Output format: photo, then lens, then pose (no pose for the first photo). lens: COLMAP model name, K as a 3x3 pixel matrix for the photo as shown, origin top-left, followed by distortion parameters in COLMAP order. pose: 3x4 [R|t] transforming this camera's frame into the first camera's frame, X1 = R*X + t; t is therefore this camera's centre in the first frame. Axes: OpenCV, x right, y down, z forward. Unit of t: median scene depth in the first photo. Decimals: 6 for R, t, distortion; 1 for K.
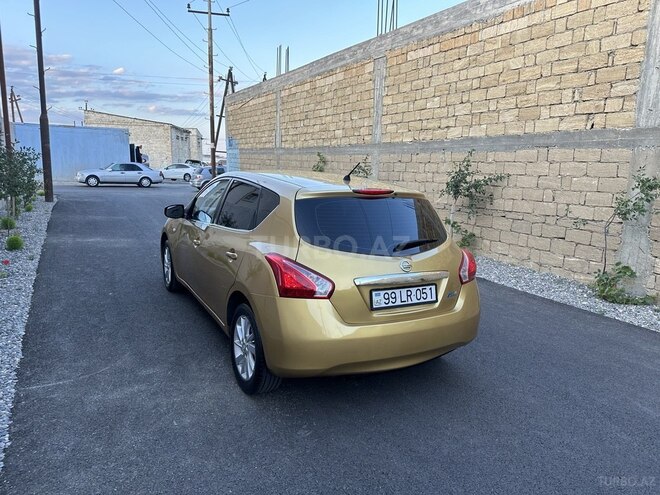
lens RADIAL K [[459.4, 0, 330.0], [0, 459.4, 247.5], [0, 0, 1]] dist [0.067001, -0.078663]
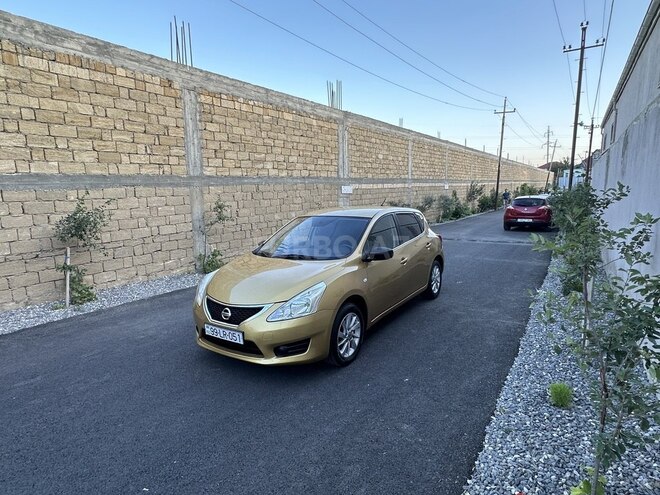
lens RADIAL K [[376.5, 0, 326.4], [0, 376.5, 246.8], [0, 0, 1]] dist [-0.002227, 0.000369]
pose [[-0.448838, -0.155028, 0.880063, -0.707934], [0.168398, 0.952518, 0.253675, -0.228930], [-0.877603, 0.262060, -0.401420, 0.989527]]
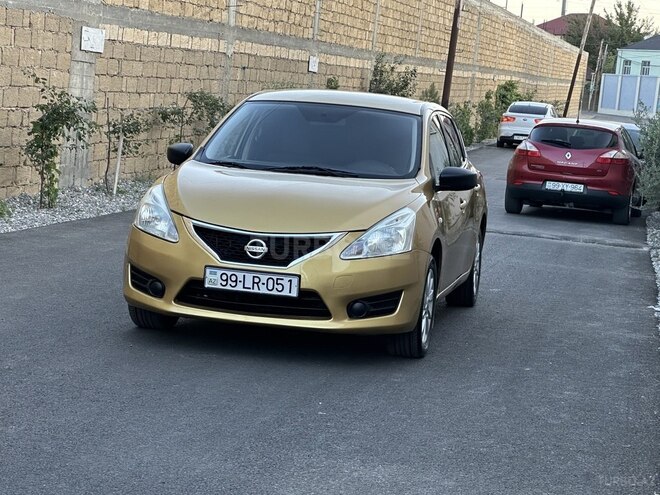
lens RADIAL K [[1680.5, 0, 330.0], [0, 1680.5, 247.5], [0, 0, 1]] dist [-0.171650, 5.299789]
pose [[-0.752750, -0.168499, 0.636377, -1.089560], [0.000123, 0.966652, 0.256095, -0.372819], [-0.658307, 0.192854, -0.727626, 1.835556]]
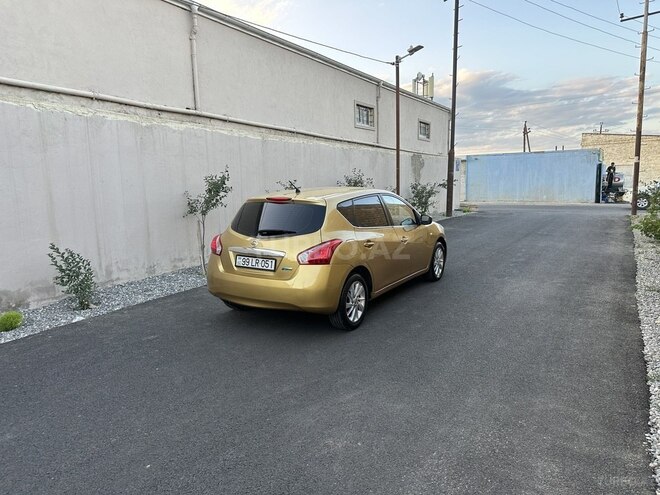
lens RADIAL K [[459.4, 0, 330.0], [0, 459.4, 247.5], [0, 0, 1]] dist [0.067001, -0.078663]
pose [[0.486838, 0.078845, -0.869927, 0.710929], [-0.119826, 0.992531, 0.022899, -0.006450], [0.865234, 0.093092, 0.492649, 0.182014]]
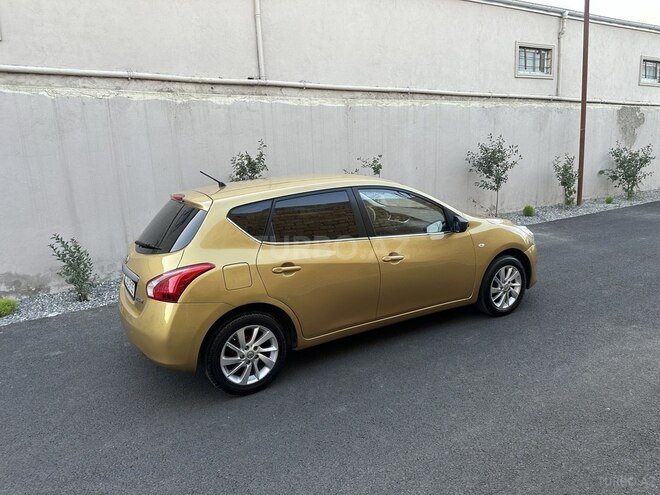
lens RADIAL K [[459.4, 0, 330.0], [0, 459.4, 247.5], [0, 0, 1]] dist [0.067001, -0.078663]
pose [[0.017008, 0.164799, -0.986181, 0.578758], [-0.133400, 0.977879, 0.161111, -0.108407], [0.990916, 0.128817, 0.038616, 0.618352]]
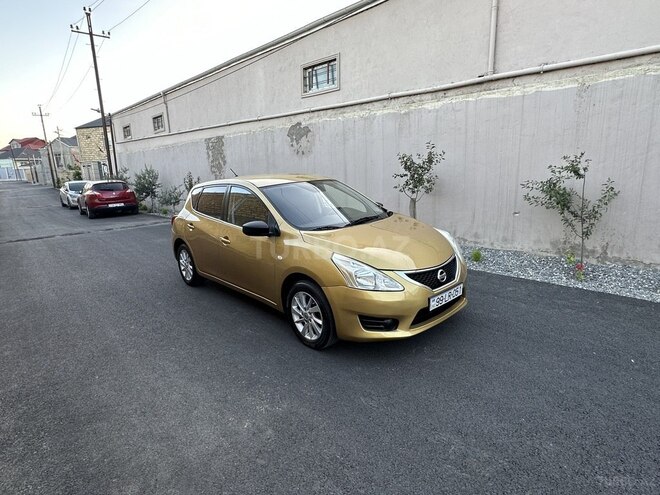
lens RADIAL K [[376.5, 0, 326.4], [0, 376.5, 246.8], [0, 0, 1]] dist [-0.002227, 0.000369]
pose [[-0.974249, 0.049747, -0.219919, 0.017317], [-0.036698, 0.927366, 0.372350, -0.238810], [0.222469, 0.370832, -0.901660, 1.300073]]
